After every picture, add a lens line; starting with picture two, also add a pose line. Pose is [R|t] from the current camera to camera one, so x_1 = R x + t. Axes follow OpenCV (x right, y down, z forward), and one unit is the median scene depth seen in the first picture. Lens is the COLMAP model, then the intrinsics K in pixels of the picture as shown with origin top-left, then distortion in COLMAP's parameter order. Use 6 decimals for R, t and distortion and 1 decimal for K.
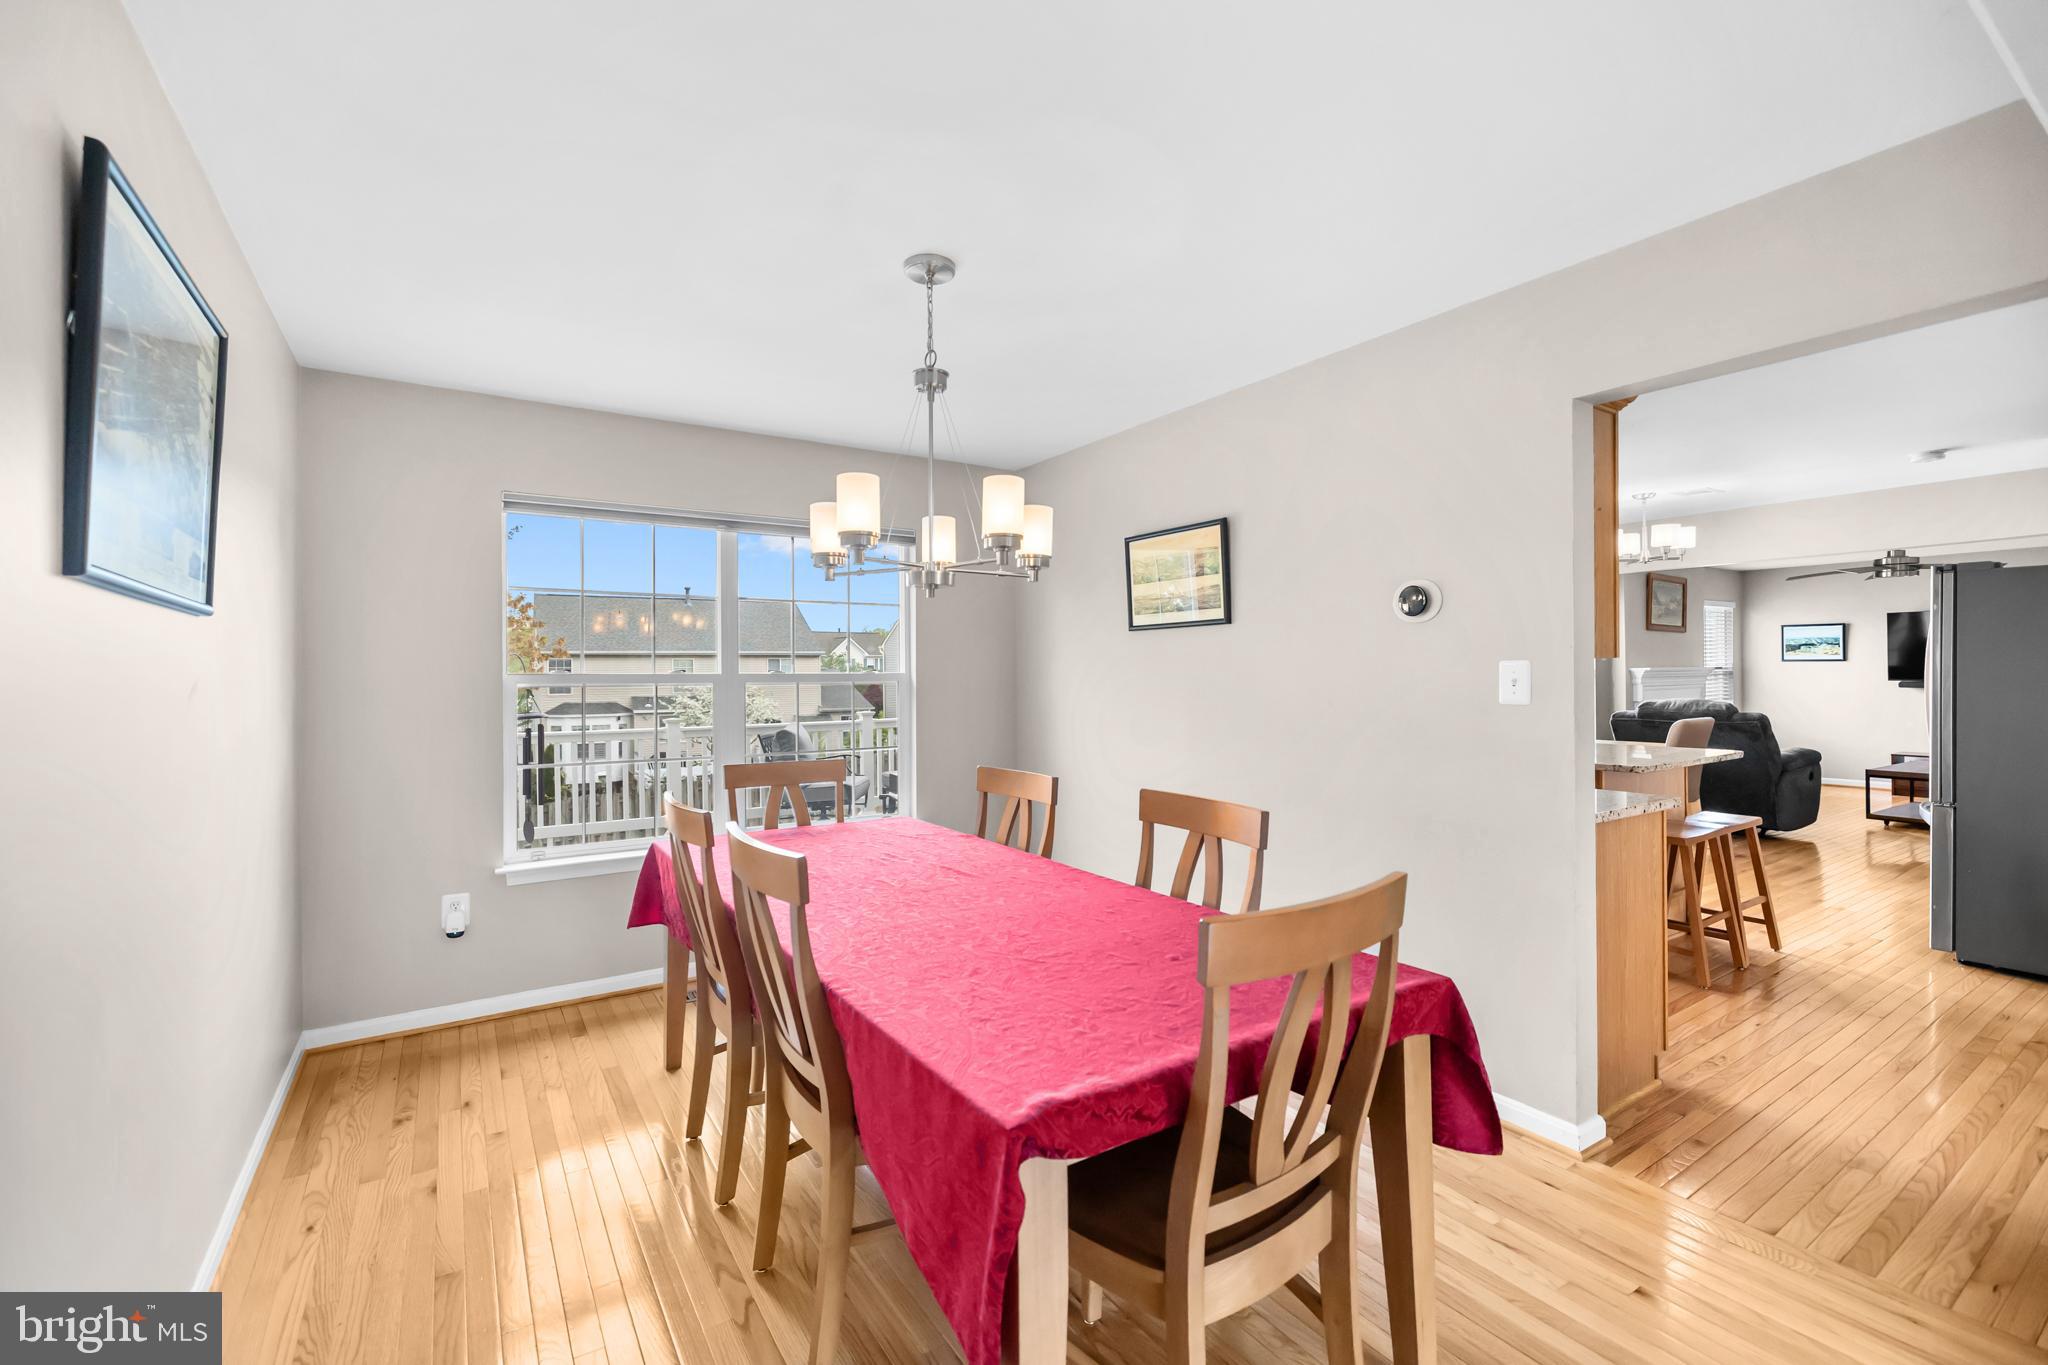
lens RADIAL K [[867.9, 0, 1027.4], [0, 867.9, 672.4], [0, 0, 1]] dist [0.001052, 0.000148]
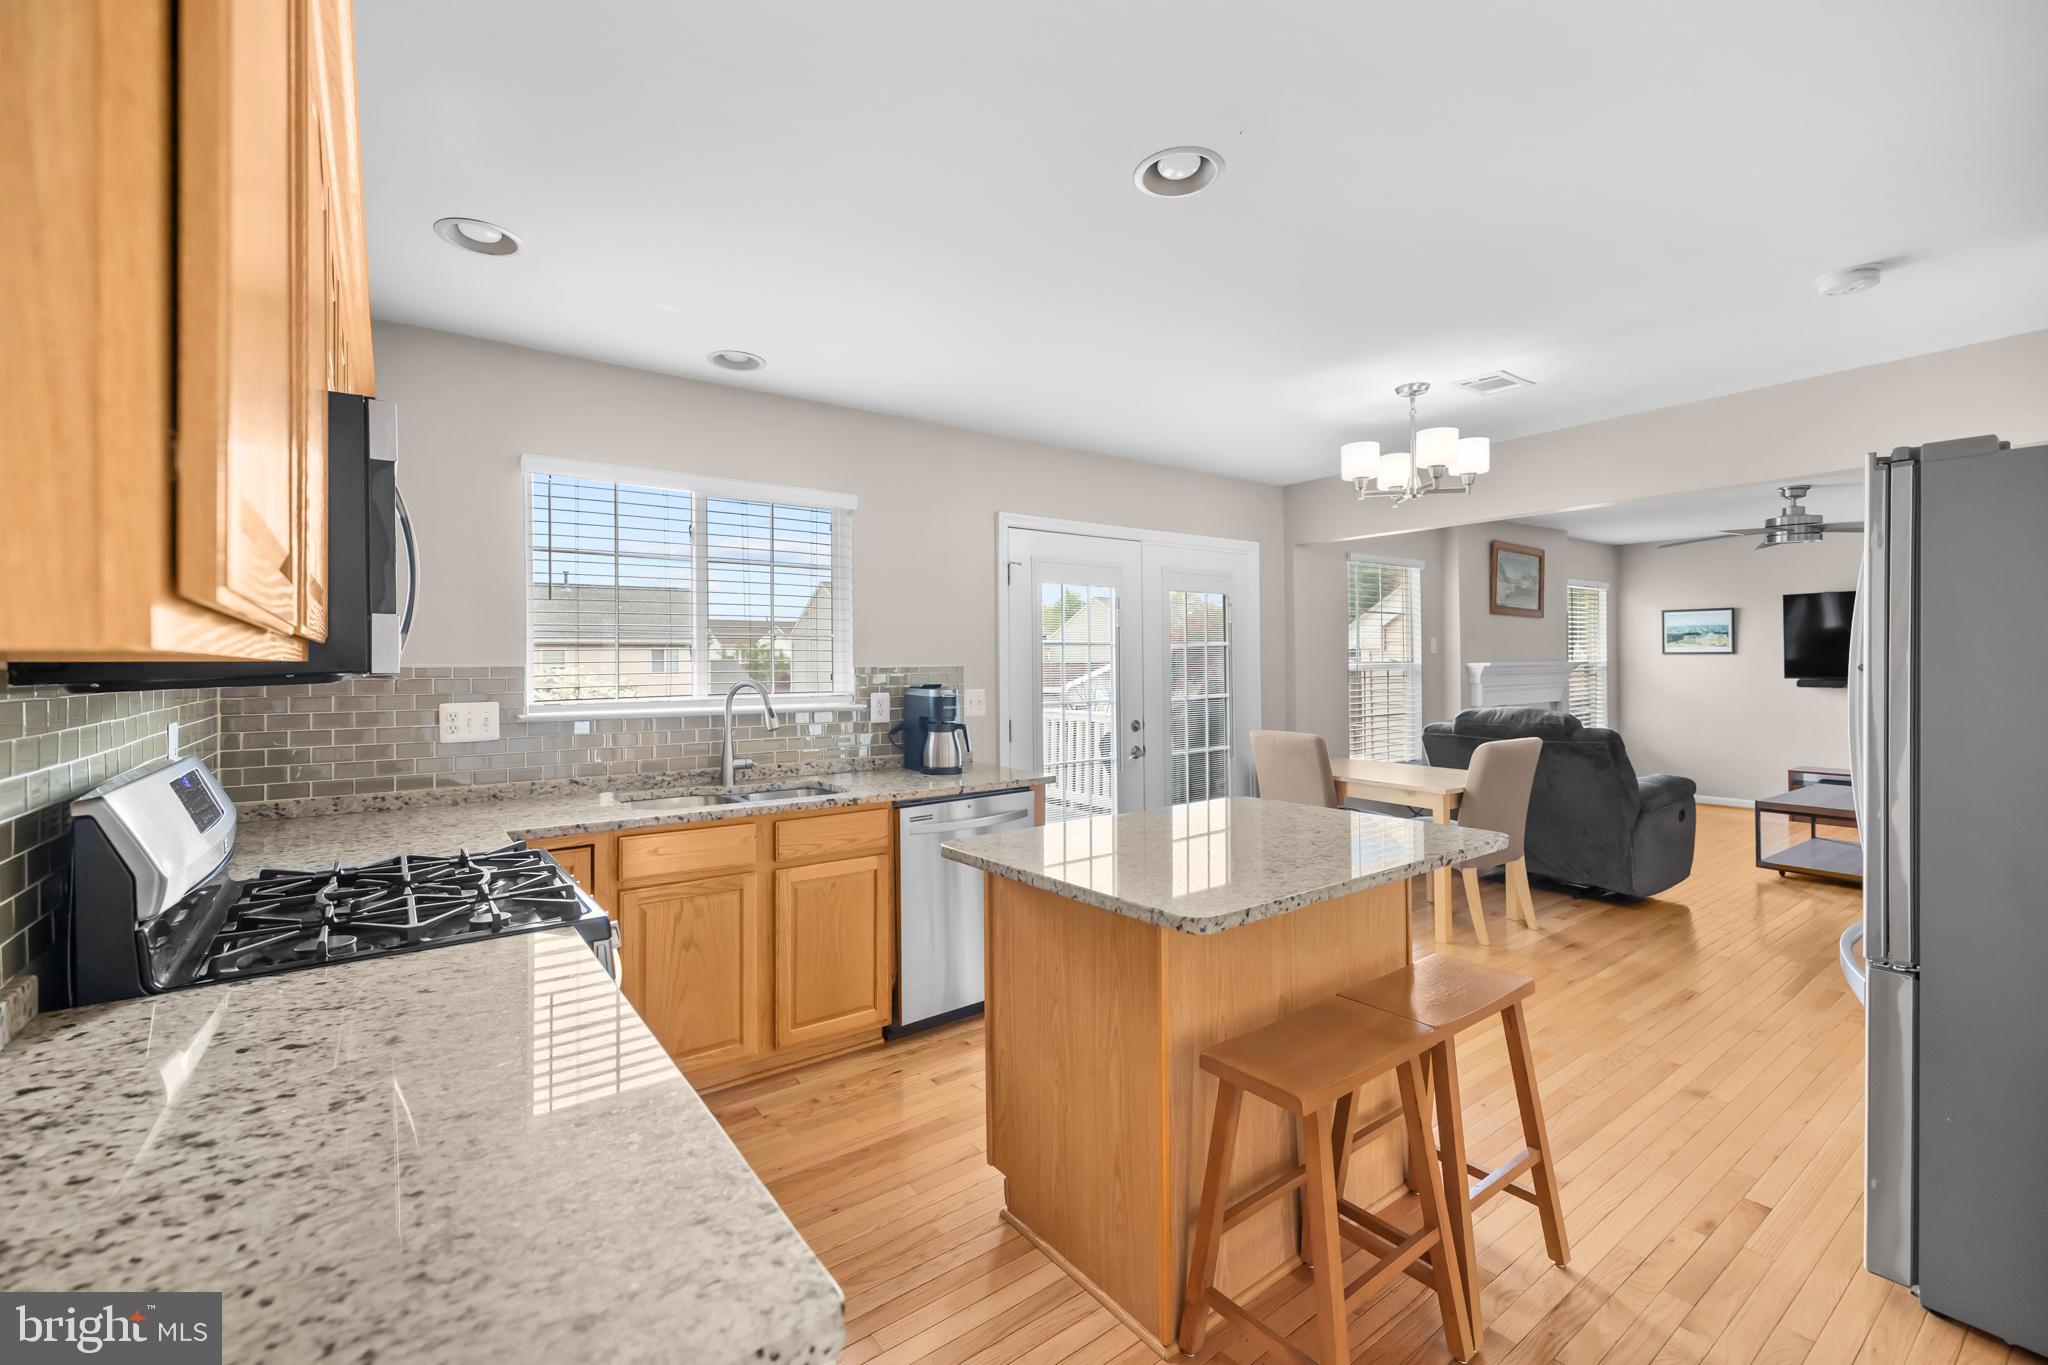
lens RADIAL K [[862.0, 0, 1023.4], [0, 862.0, 659.9], [0, 0, 1]] dist [-0.000886, -0.000042]
pose [[0.998428, 0.001962, 0.056020, 0.294937], [-0.001766, 0.999992, -0.003549, -0.004681], [-0.056026, 0.003445, 0.998423, 0.295664]]
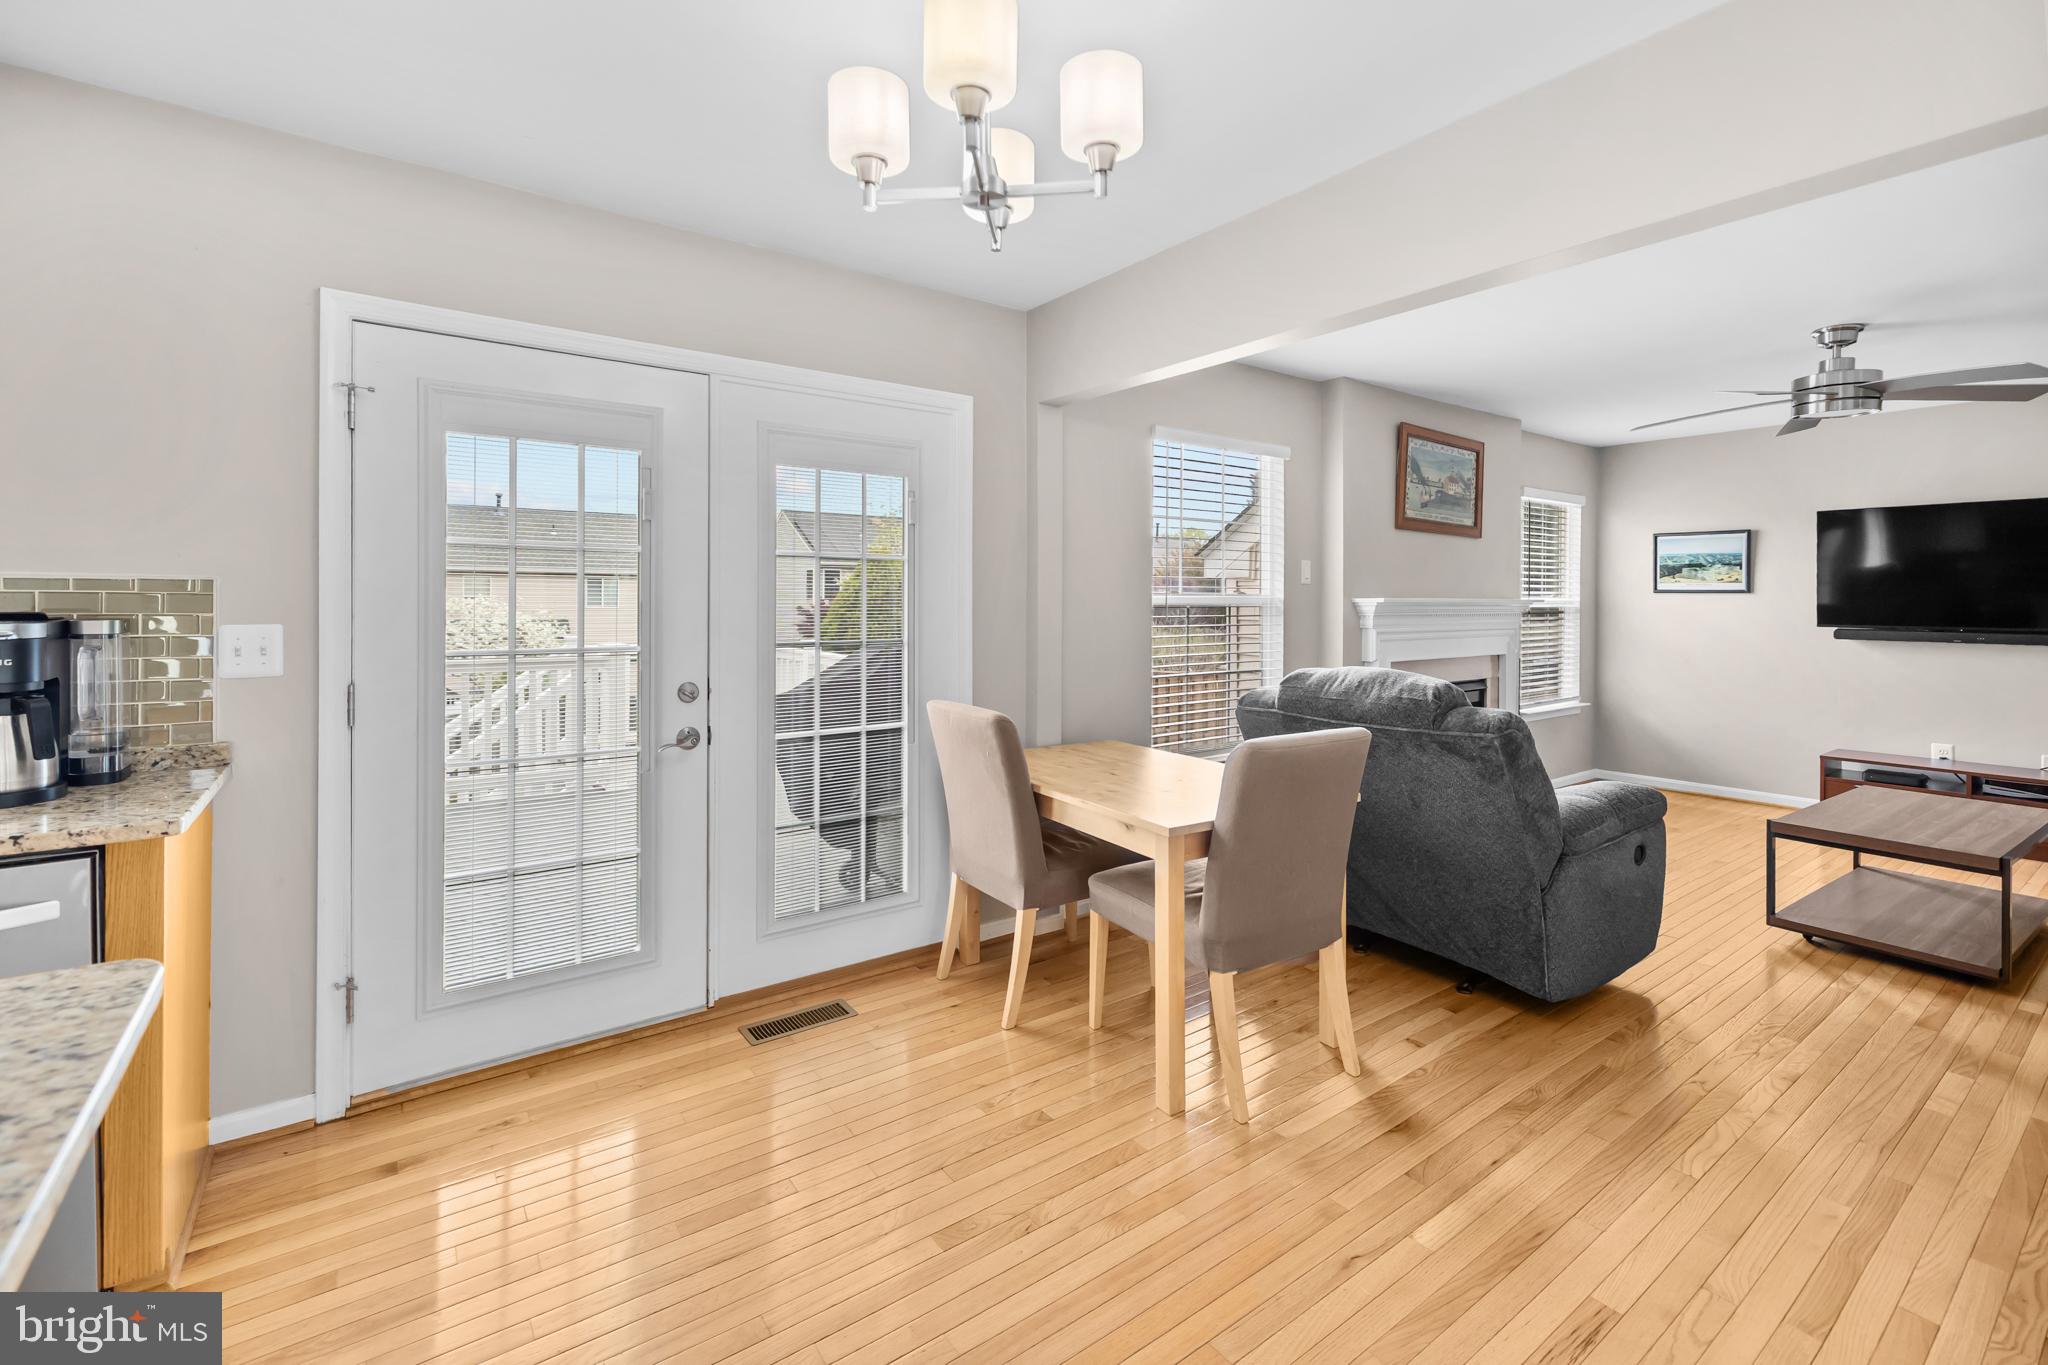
lens RADIAL K [[892.6, 0, 1027.2], [0, 892.6, 604.0], [0, 0, 1]] dist [-0.000374, 0.000249]
pose [[0.998369, 0.015082, 0.055060, 0.530077], [-0.015297, 0.999877, 0.003491, -0.000078], [-0.055000, -0.004328, 0.998477, 0.533555]]
